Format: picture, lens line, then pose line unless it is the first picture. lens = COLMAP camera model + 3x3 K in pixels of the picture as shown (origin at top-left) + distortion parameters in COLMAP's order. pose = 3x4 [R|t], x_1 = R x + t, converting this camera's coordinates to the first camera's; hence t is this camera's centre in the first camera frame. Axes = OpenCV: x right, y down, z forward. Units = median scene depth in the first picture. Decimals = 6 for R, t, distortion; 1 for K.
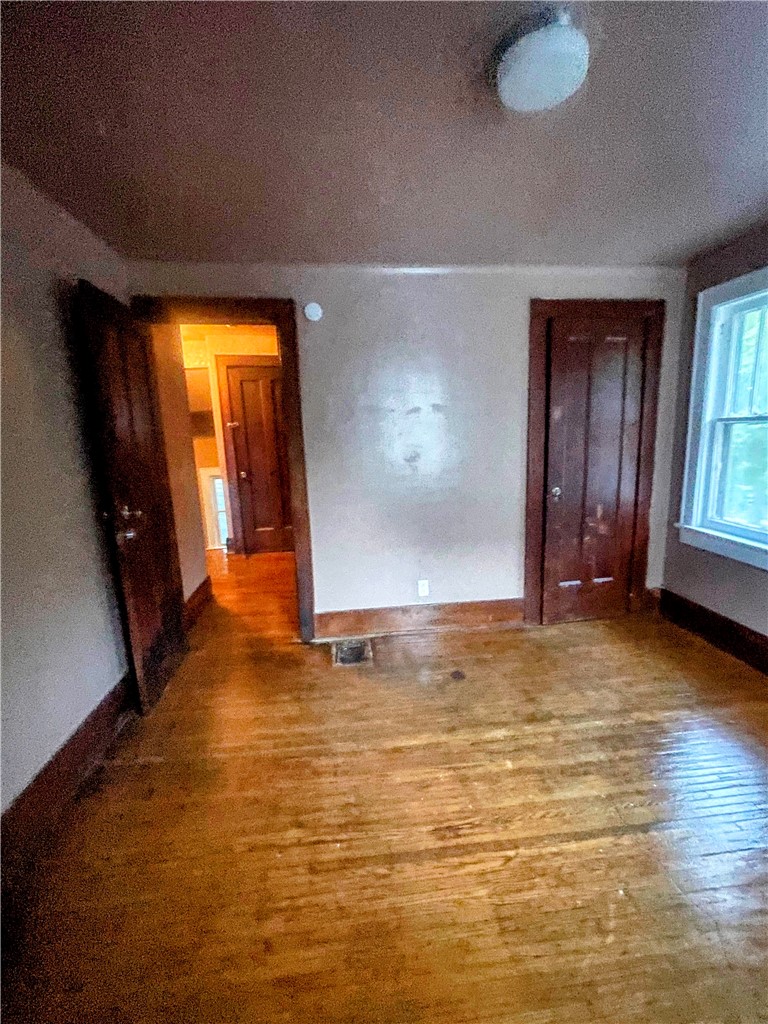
lens RADIAL K [[451.5, 0, 384.9], [0, 451.5, 513.2], [0, 0, 1]] dist [-0.007848, -0.000204]
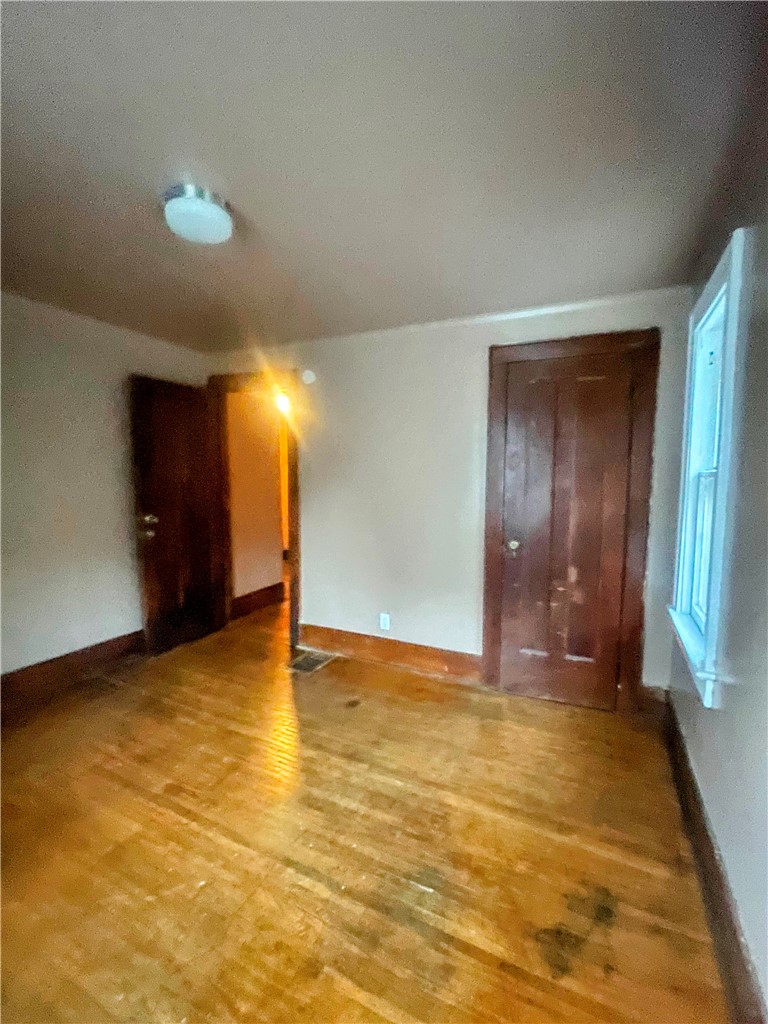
lens RADIAL K [[451.5, 0, 383.6], [0, 451.5, 511.2], [0, 0, 1]] dist [-0.007848, -0.000204]
pose [[0.844450, 0.079730, -0.529667, 0.681493], [-0.127533, 0.990349, -0.054251, -0.035015], [0.520230, 0.113362, 0.846469, 0.086458]]
